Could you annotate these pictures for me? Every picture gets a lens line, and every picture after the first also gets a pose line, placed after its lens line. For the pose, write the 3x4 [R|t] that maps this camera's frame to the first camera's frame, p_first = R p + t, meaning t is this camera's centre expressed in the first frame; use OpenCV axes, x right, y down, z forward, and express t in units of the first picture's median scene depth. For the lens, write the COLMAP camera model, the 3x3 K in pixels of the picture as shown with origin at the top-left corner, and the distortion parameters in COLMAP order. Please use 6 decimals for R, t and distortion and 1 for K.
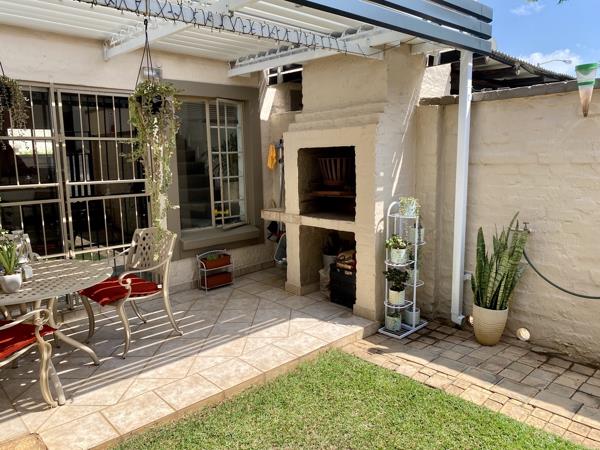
lens RADIAL K [[454.7, 0, 300.0], [0, 454.7, 225.0], [0, 0, 1]] dist [-0.012573, -0.003428]
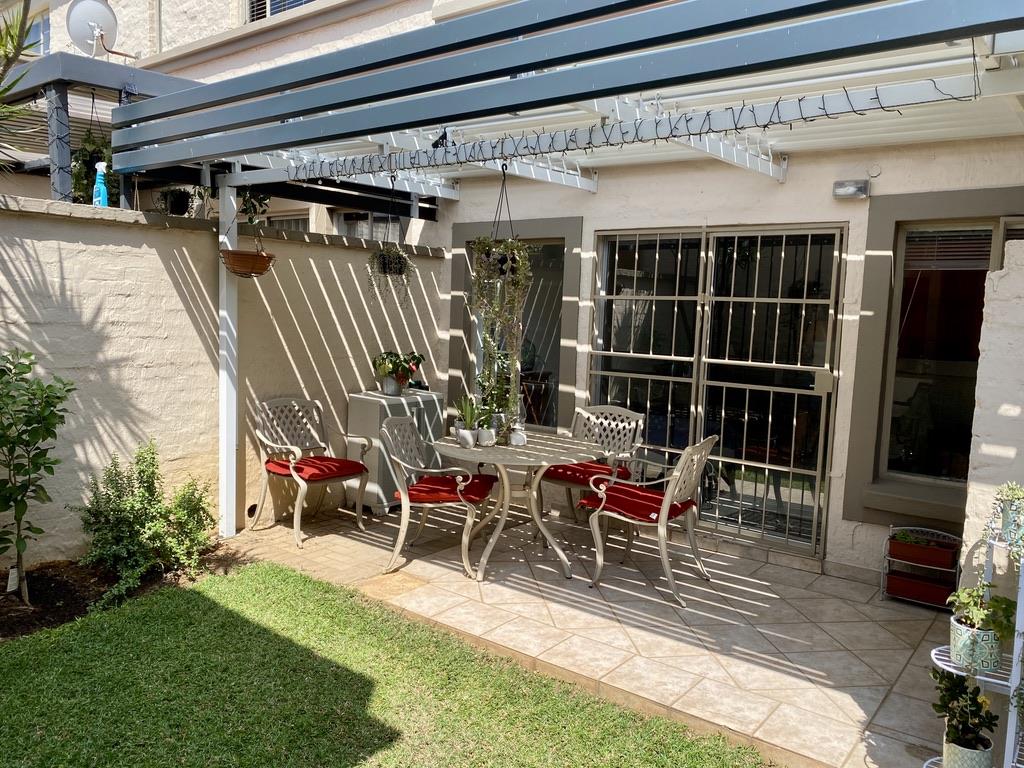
lens RADIAL K [[775.9, 0, 512.0], [0, 775.9, 384.0], [0, 0, 1]] dist [-0.012573, -0.003428]
pose [[0.139272, 0.119118, -0.983064, 0.731591], [-0.190794, 0.977366, 0.091397, -0.115696], [0.971700, 0.174834, 0.158847, 0.539804]]
